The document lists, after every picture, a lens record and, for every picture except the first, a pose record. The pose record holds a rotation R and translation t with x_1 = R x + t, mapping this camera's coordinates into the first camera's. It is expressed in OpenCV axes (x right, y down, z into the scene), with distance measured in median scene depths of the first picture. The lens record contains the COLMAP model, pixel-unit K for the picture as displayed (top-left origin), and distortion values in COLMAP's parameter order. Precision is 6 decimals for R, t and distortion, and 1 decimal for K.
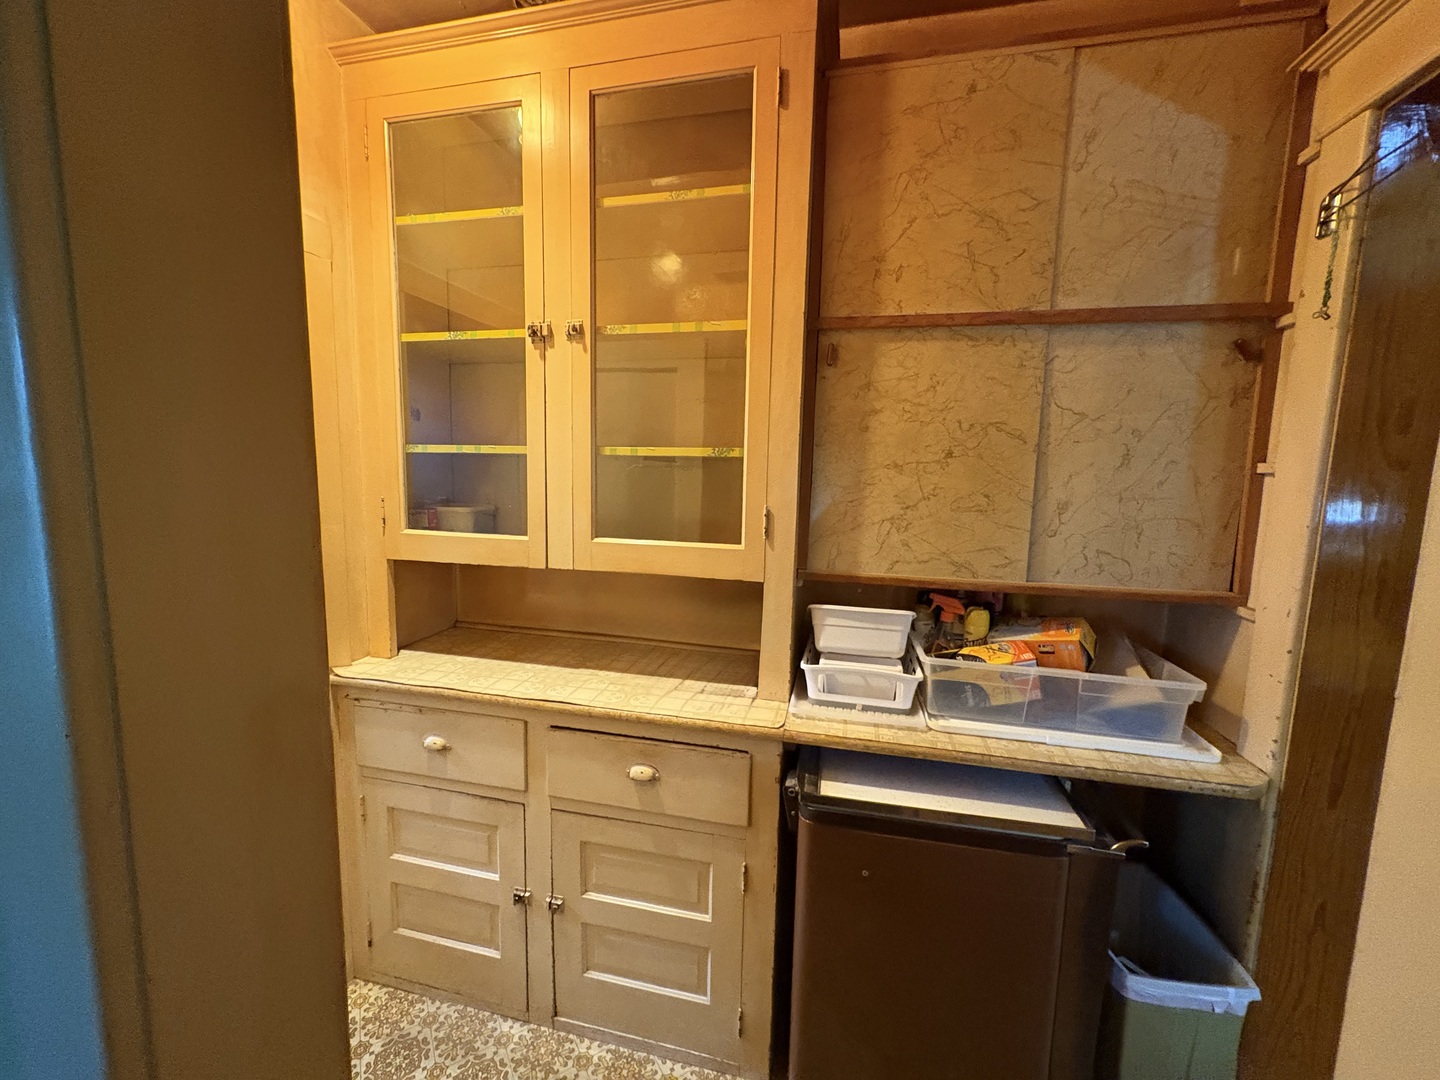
lens RADIAL K [[573.5, 0, 718.8], [0, 573.5, 533.8], [0, 0, 1]] dist [0.001135, 0.000040]
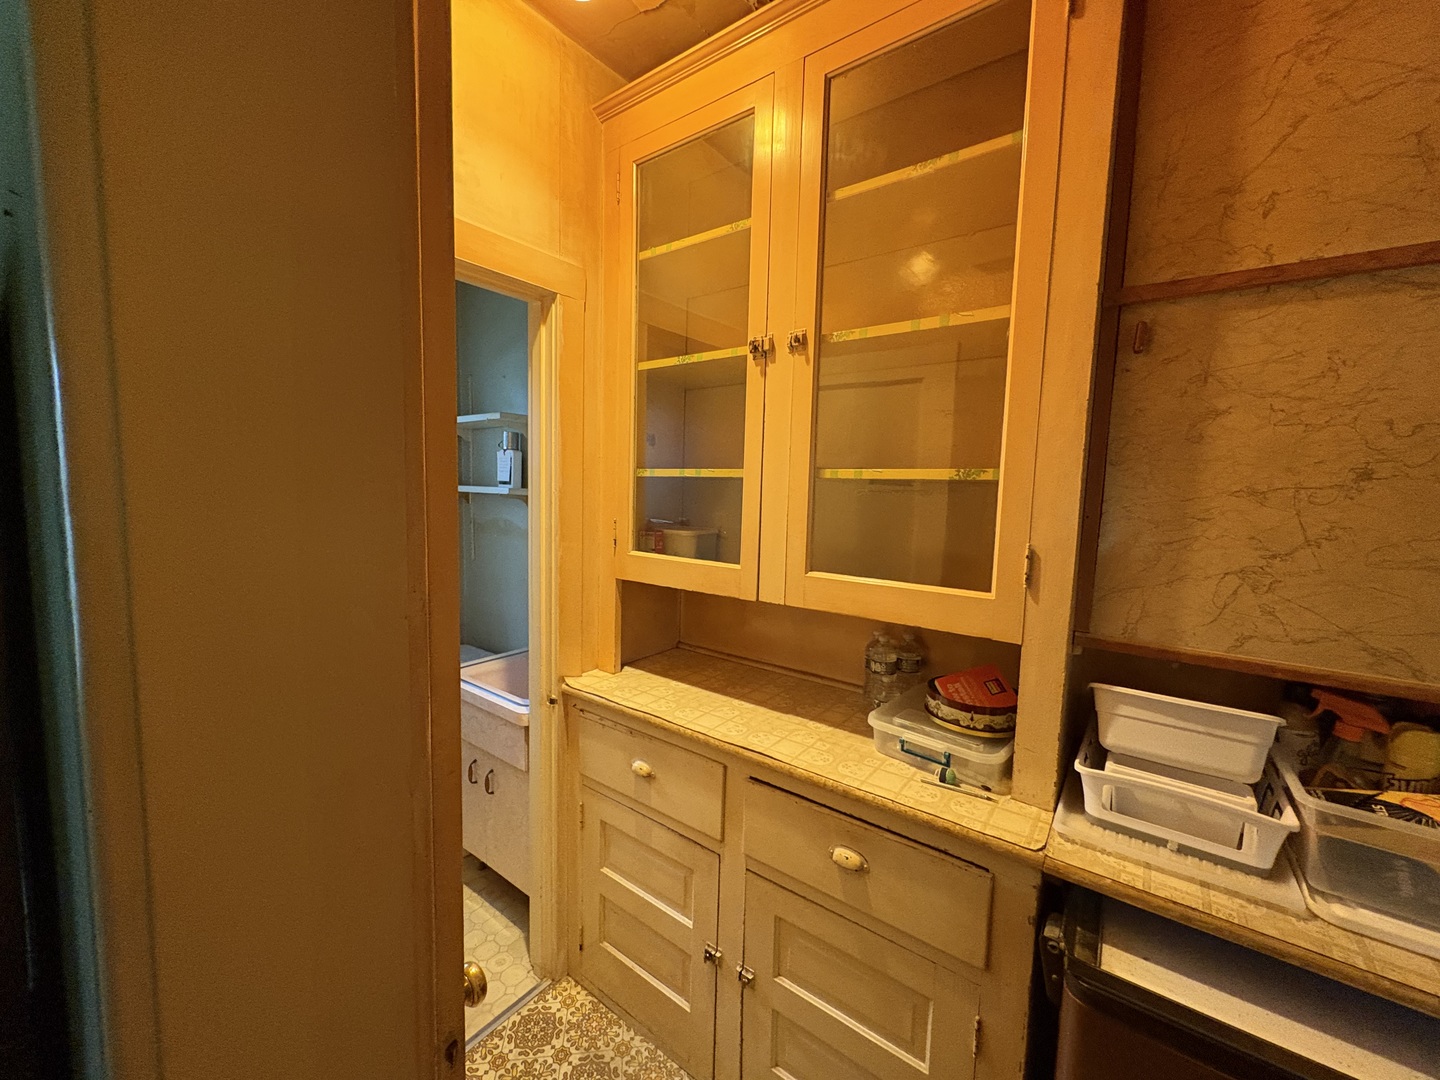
lens RADIAL K [[573.5, 0, 718.4], [0, 573.5, 537.4], [0, 0, 1]] dist [0.001135, 0.000040]
pose [[0.911591, 0.038360, -0.409304, 0.017431], [-0.051819, 0.998418, -0.021839, -0.019646], [0.407819, 0.041118, 0.912136, 0.137022]]
